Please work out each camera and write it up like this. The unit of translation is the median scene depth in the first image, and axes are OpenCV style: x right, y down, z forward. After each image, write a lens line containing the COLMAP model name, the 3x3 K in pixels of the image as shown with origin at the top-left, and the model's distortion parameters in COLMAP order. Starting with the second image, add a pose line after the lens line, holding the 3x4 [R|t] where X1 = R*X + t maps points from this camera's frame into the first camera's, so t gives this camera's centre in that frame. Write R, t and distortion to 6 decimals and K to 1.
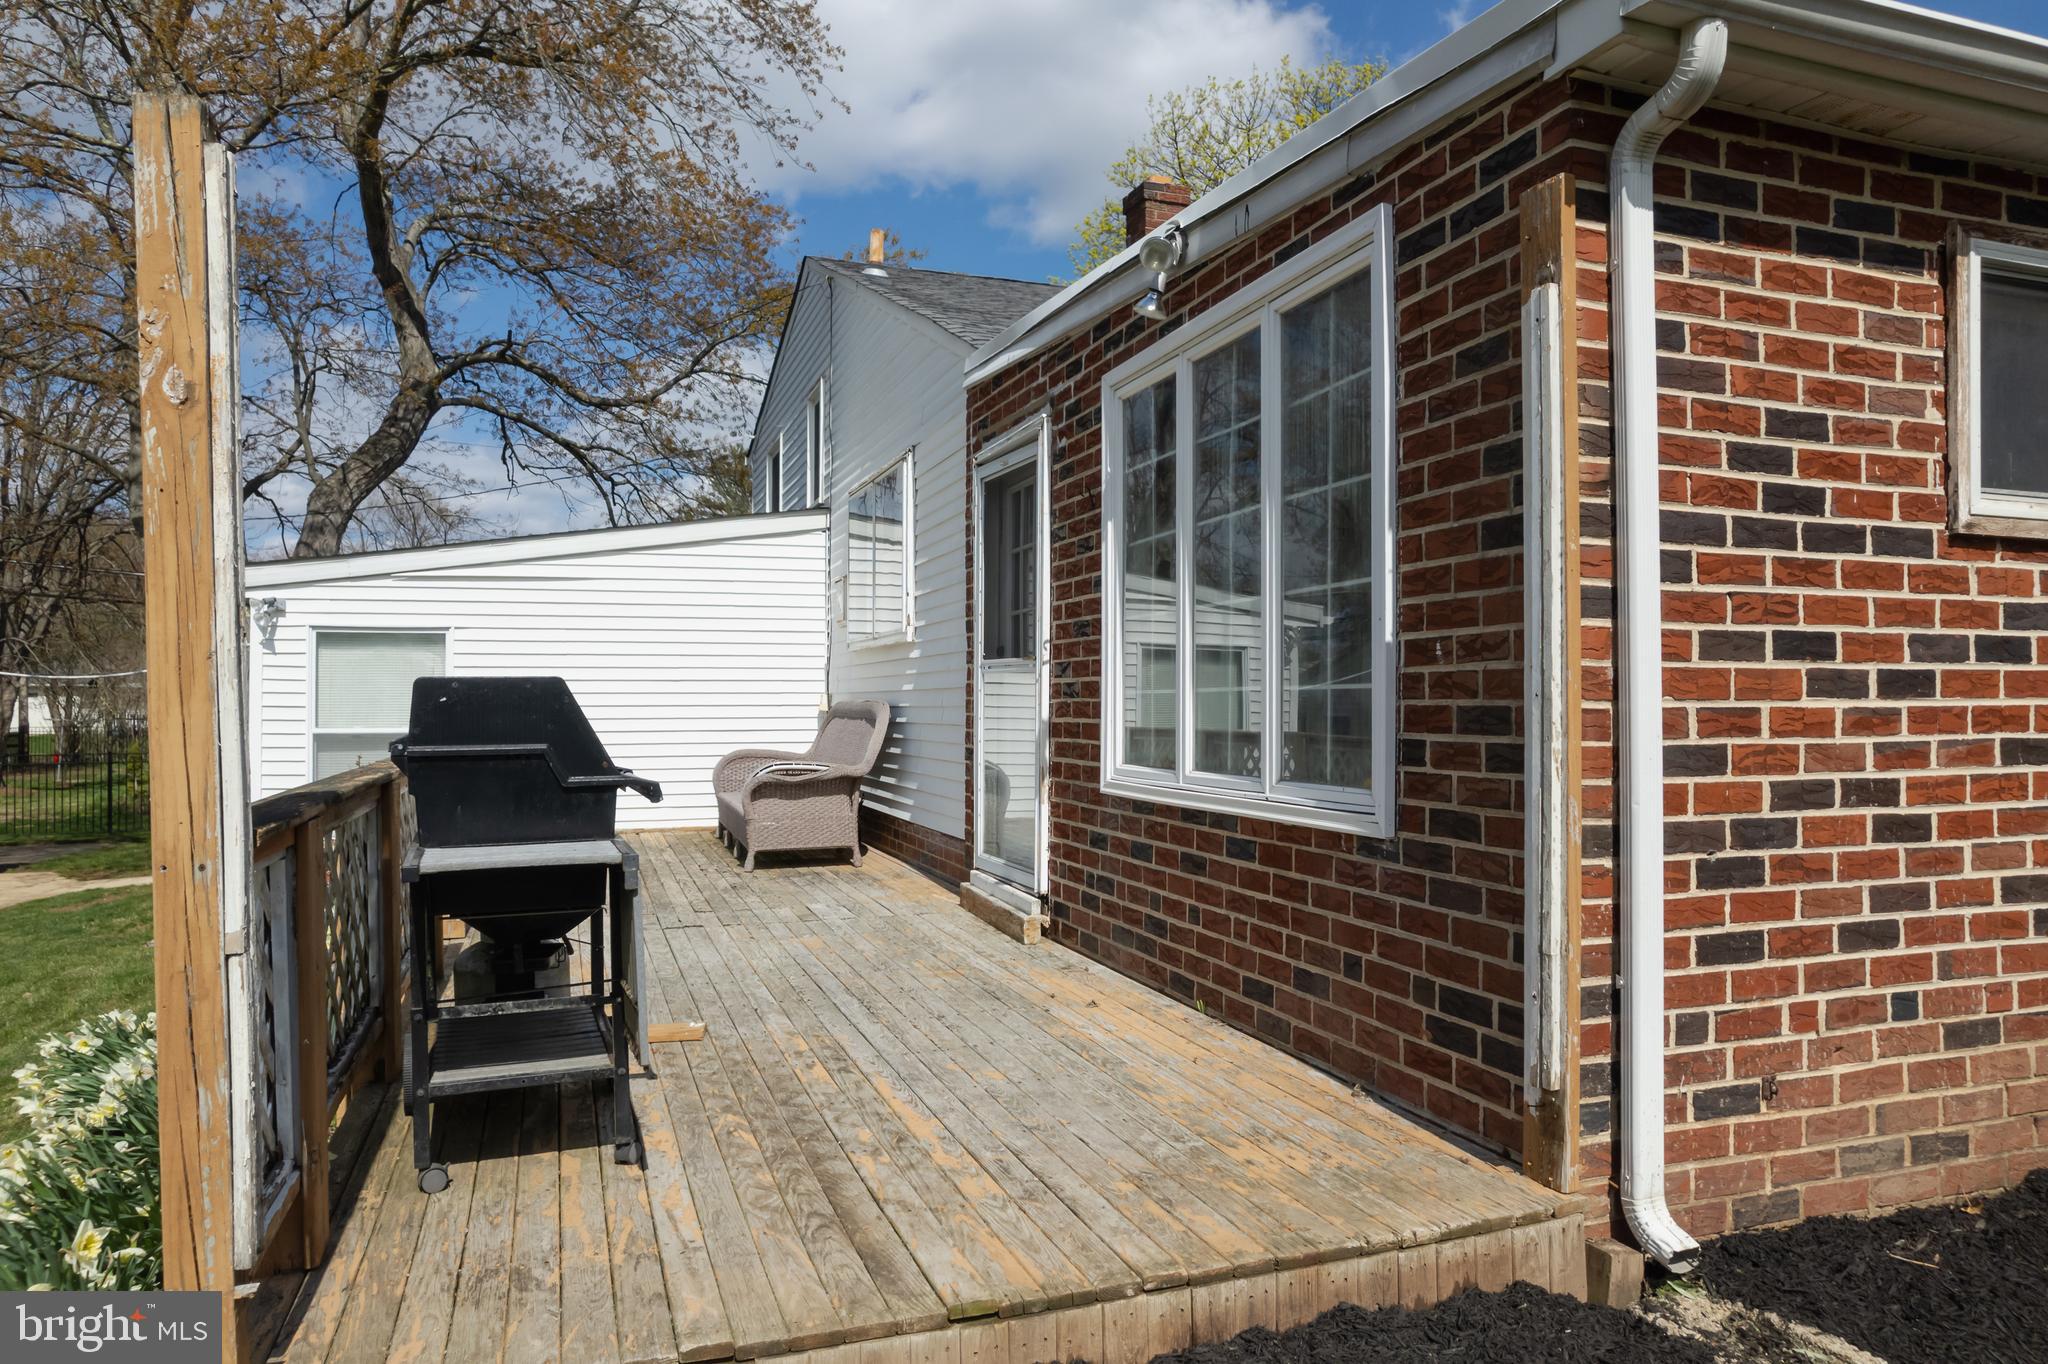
lens RADIAL K [[1334.4, 0, 1027.1], [0, 1334.4, 696.8], [0, 0, 1]] dist [-0.077679, 0.066969]
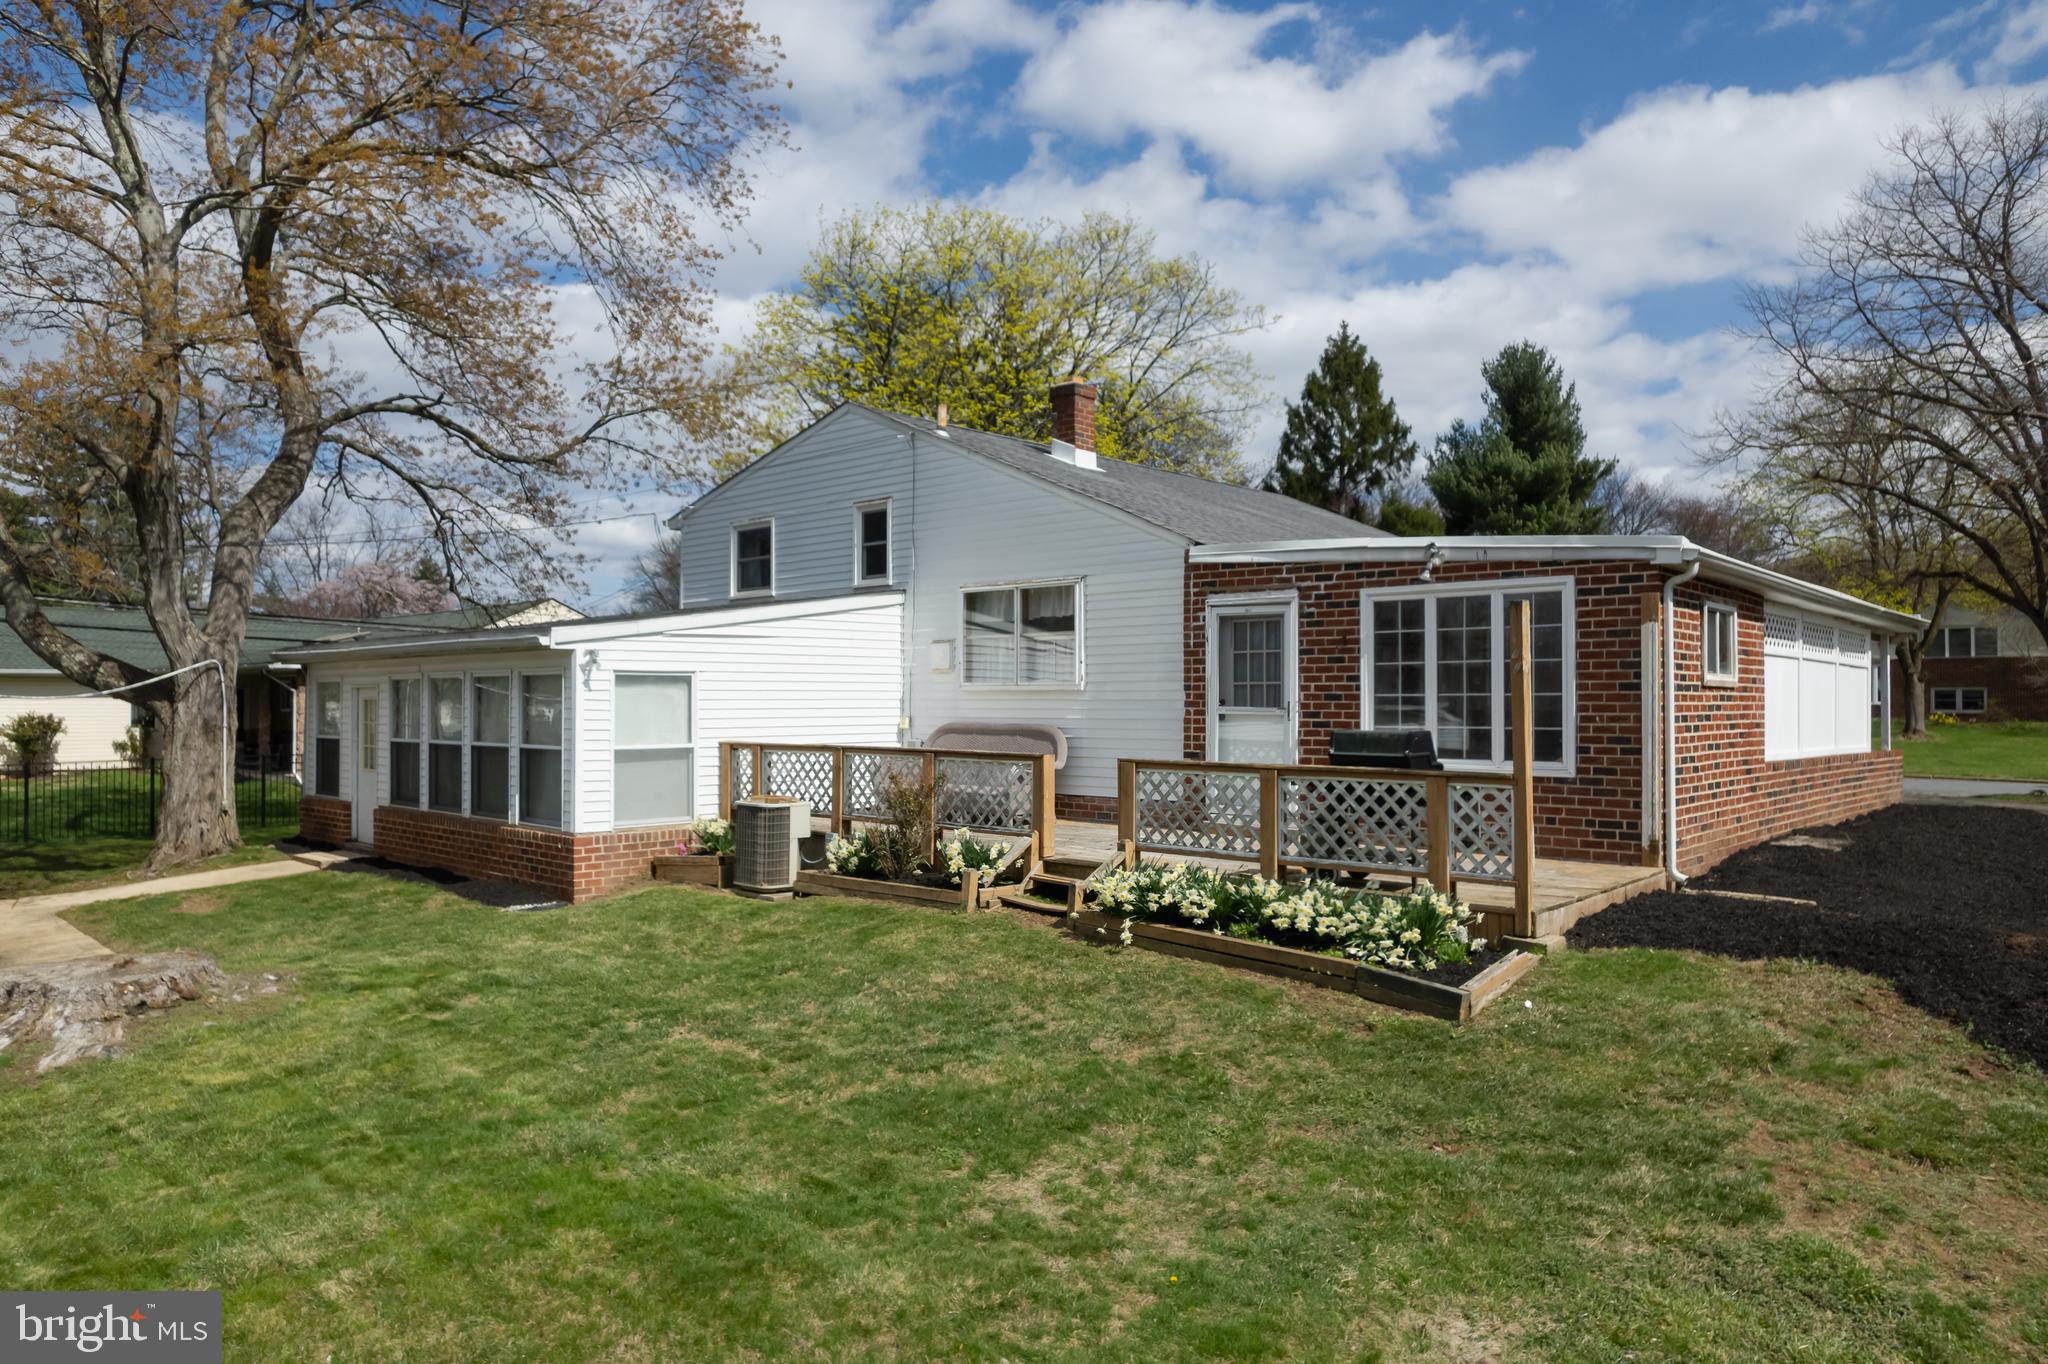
lens RADIAL K [[1334.4, 0, 1027.1], [0, 1334.4, 696.8], [0, 0, 1]] dist [-0.077679, 0.066969]
pose [[0.877298, 0.003299, 0.479935, -2.220211], [-0.003523, 0.999994, -0.000435, -0.073839], [-0.479933, -0.001309, 0.877304, -1.059569]]
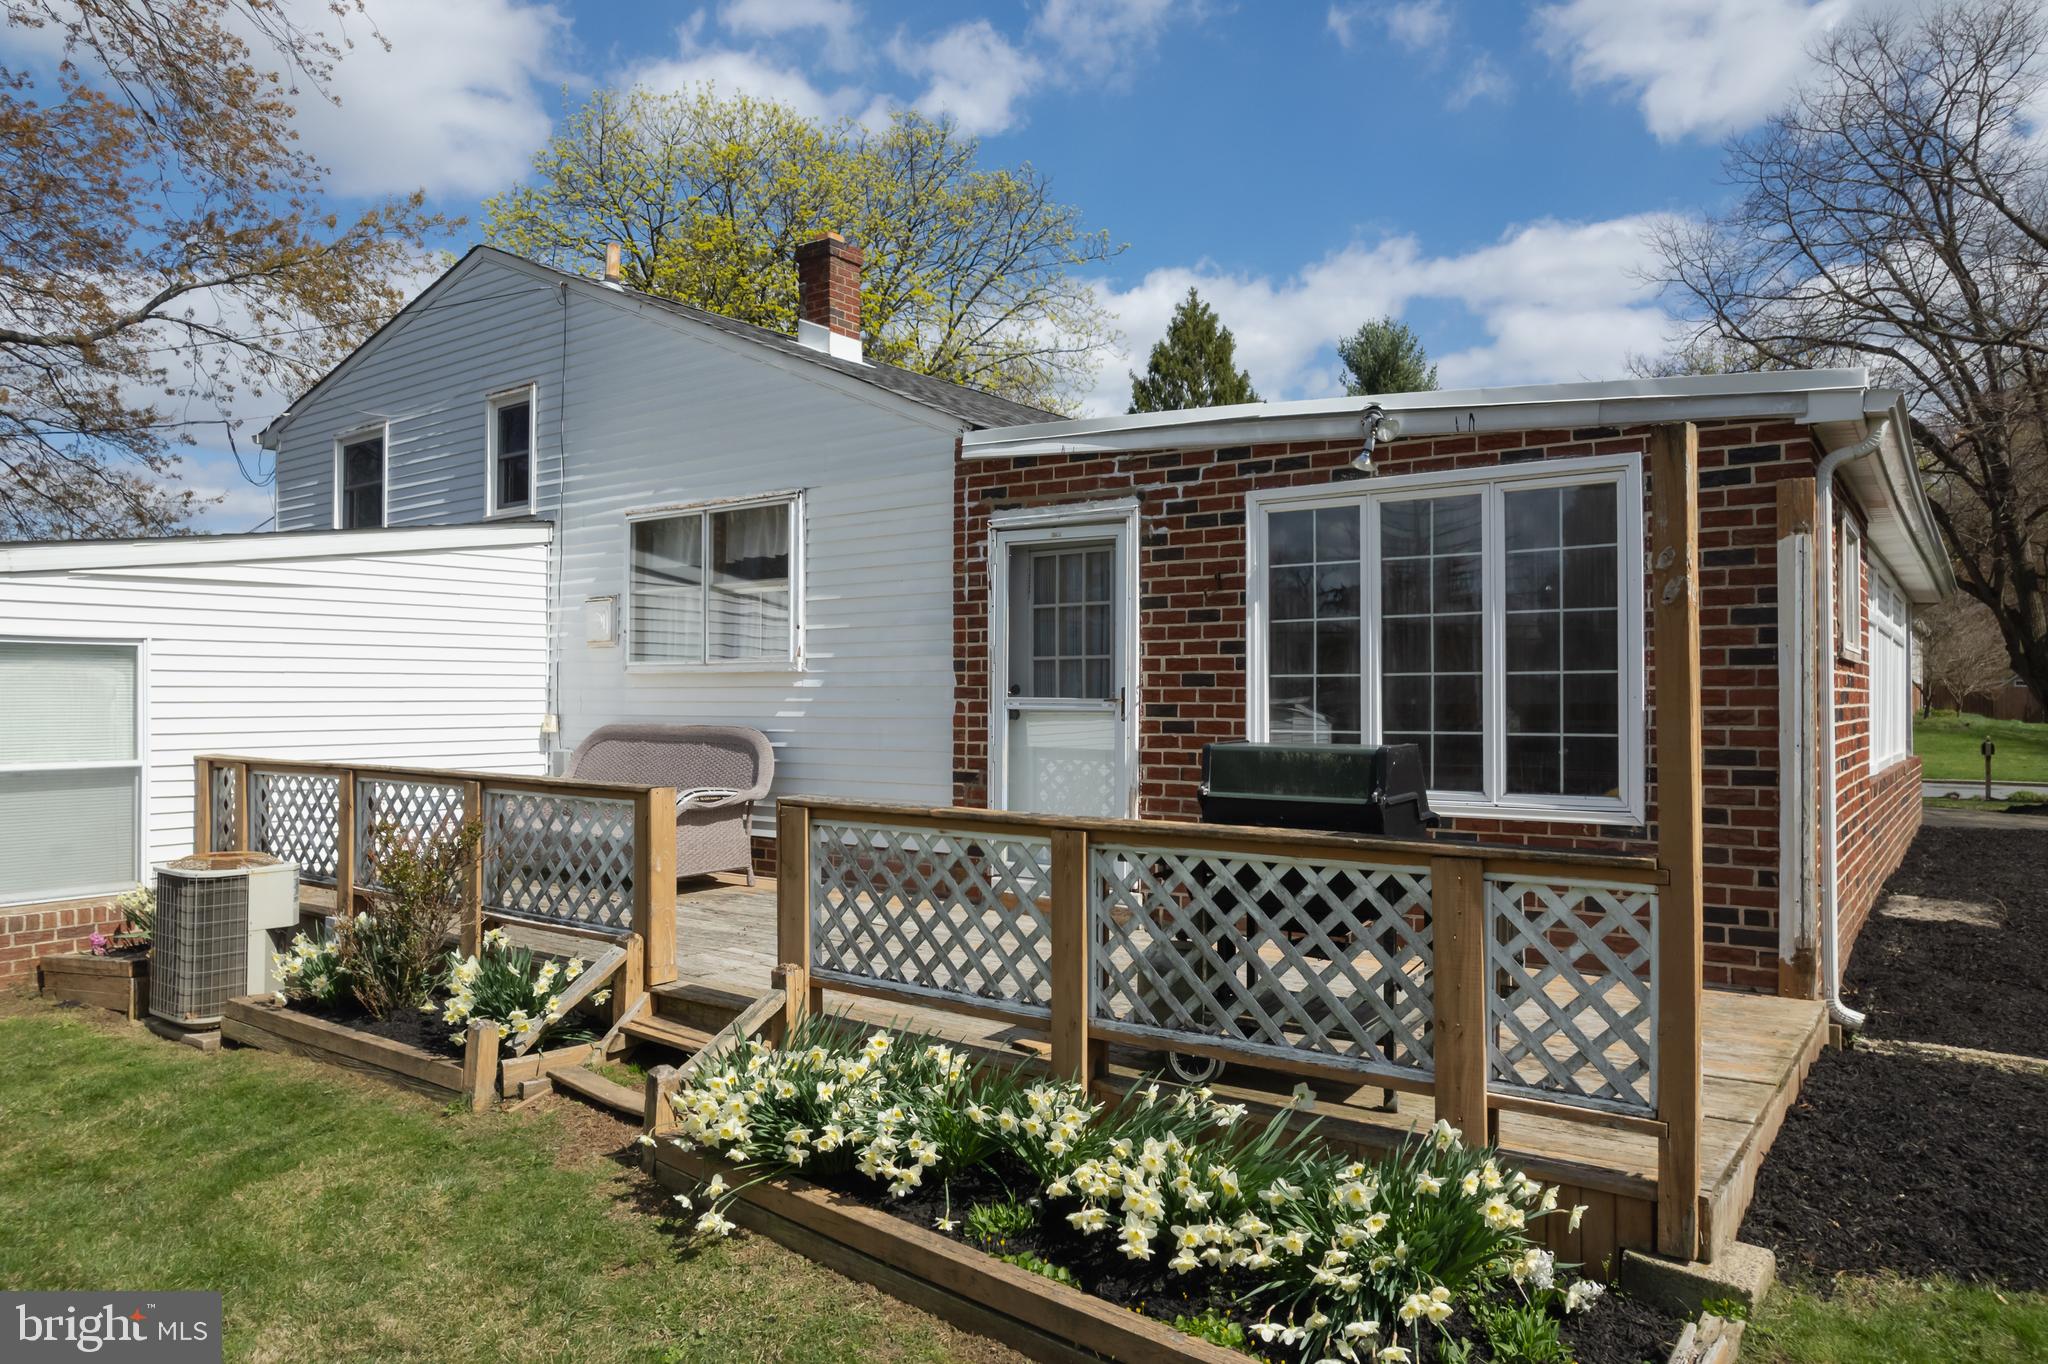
lens RADIAL K [[1334.4, 0, 1027.1], [0, 1334.4, 696.8], [0, 0, 1]] dist [-0.077679, 0.066969]
pose [[0.819467, 0.002124, 0.573122, -1.256449], [-0.003771, 0.999991, 0.001687, -0.054903], [-0.573114, -0.003544, 0.819468, 0.058044]]
